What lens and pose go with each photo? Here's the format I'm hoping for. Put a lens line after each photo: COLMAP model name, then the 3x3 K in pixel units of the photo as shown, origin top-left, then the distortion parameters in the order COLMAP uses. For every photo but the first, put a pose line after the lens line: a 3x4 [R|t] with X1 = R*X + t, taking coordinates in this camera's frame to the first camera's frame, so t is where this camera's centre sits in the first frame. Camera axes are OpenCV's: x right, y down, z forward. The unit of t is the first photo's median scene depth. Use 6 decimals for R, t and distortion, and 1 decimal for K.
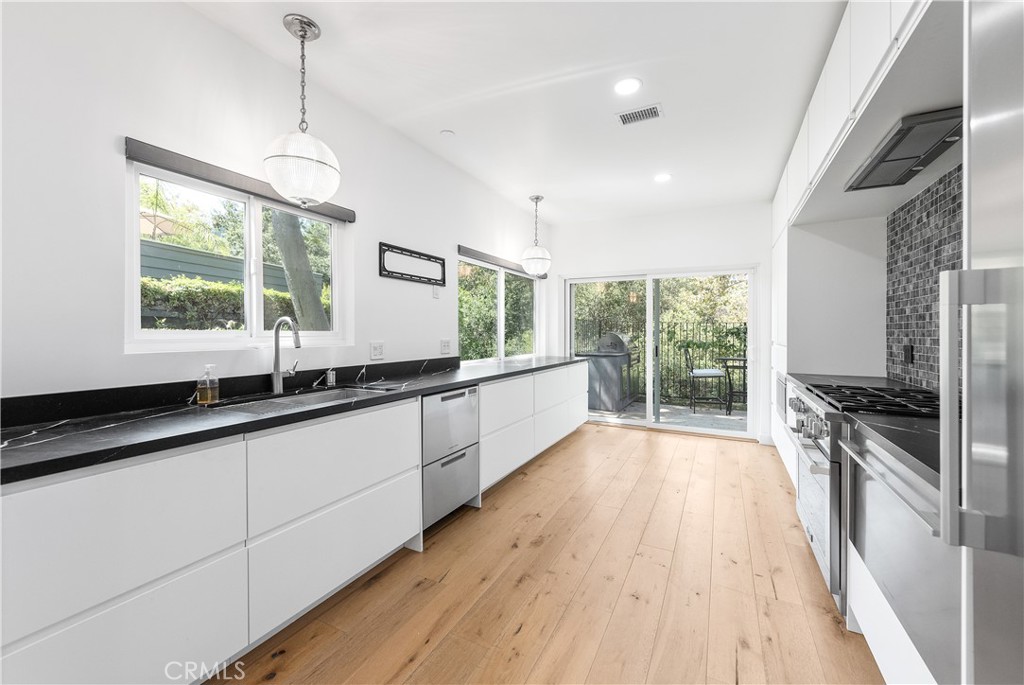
lens RADIAL K [[405.9, 0, 515.9], [0, 405.9, 334.5], [0, 0, 1]] dist [0.008303, -0.000233]
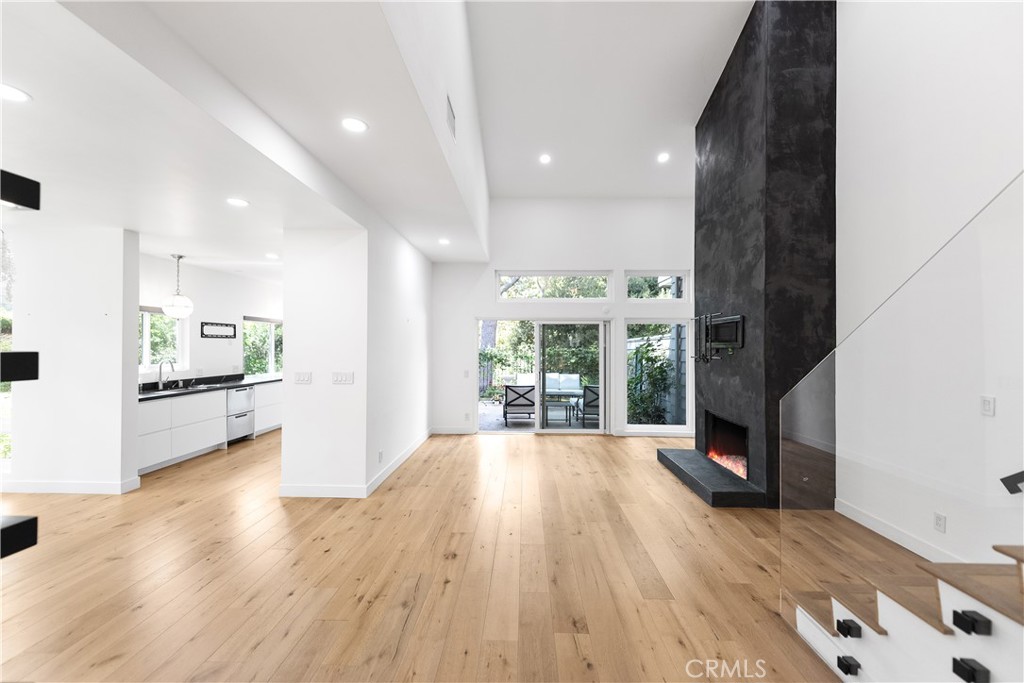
lens RADIAL K [[413.2, 0, 512.7], [0, 413.2, 343.5], [0, 0, 1]] dist [0.009190, -0.000264]
pose [[0.904362, 0.004518, 0.426743, 0.227892], [-0.000670, 0.999958, -0.009167, -0.092094], [-0.426766, 0.008004, 0.904326, -1.736747]]
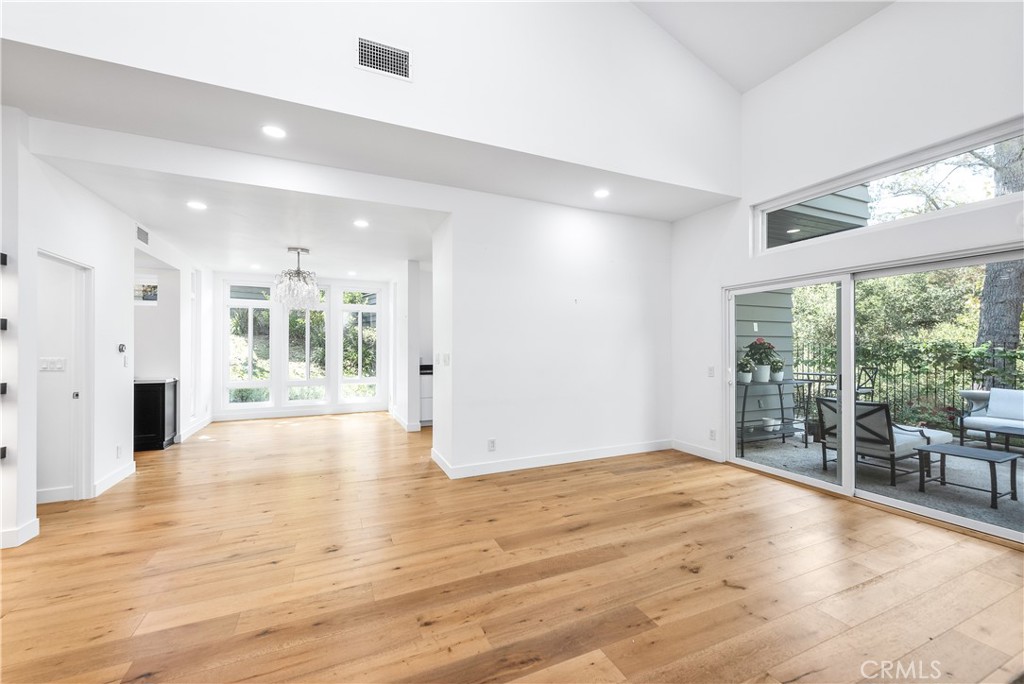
lens RADIAL K [[408.8, 0, 515.0], [0, 408.8, 341.7], [0, 0, 1]] dist [0.008433, -0.000375]
pose [[0.780029, -0.012153, -0.625626, 1.464740], [-0.001839, 0.999763, -0.021713, -0.016145], [0.625741, 0.018087, 0.779821, -1.189279]]
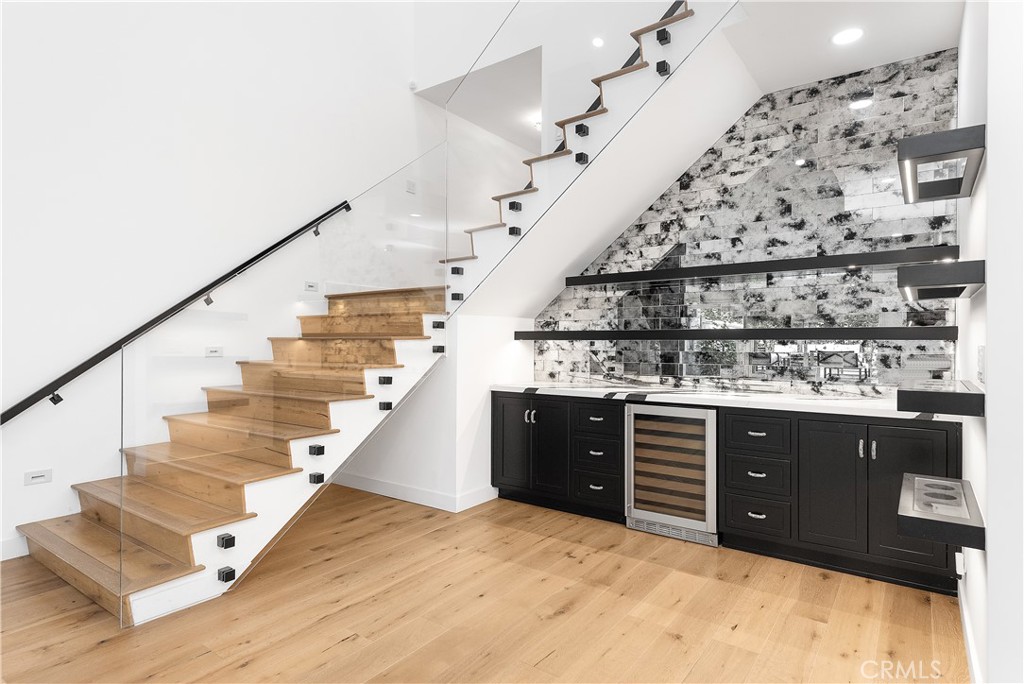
lens RADIAL K [[555.0, 0, 512.0], [0, 555.0, 342.0], [0, 0, 1]] dist [0.004608, 0.000104]
pose [[-0.987425, -0.002400, 0.158073, 0.351954], [-0.000721, 0.999943, 0.010681, -0.003092], [-0.158089, 0.010433, -0.987370, -0.485213]]
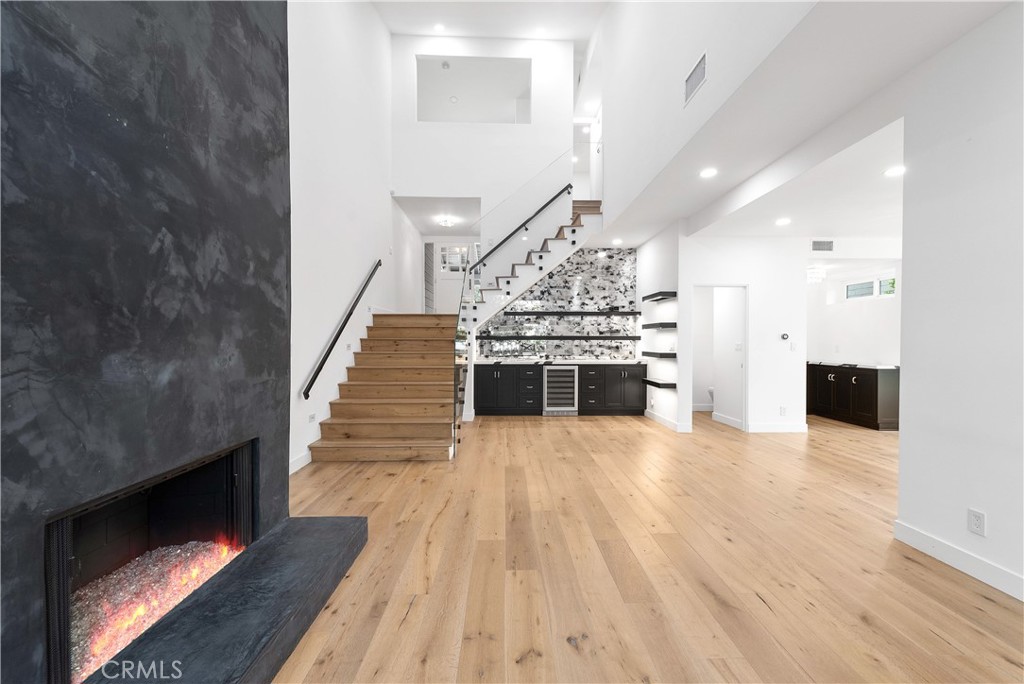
lens RADIAL K [[408.8, 0, 515.0], [0, 408.8, 341.7], [0, 0, 1]] dist [0.008433, -0.000375]
pose [[-0.877899, -0.002176, -0.478840, 1.582690], [-0.008155, 0.999913, 0.010408, -0.008409], [0.478776, 0.013042, -0.877840, 0.199030]]
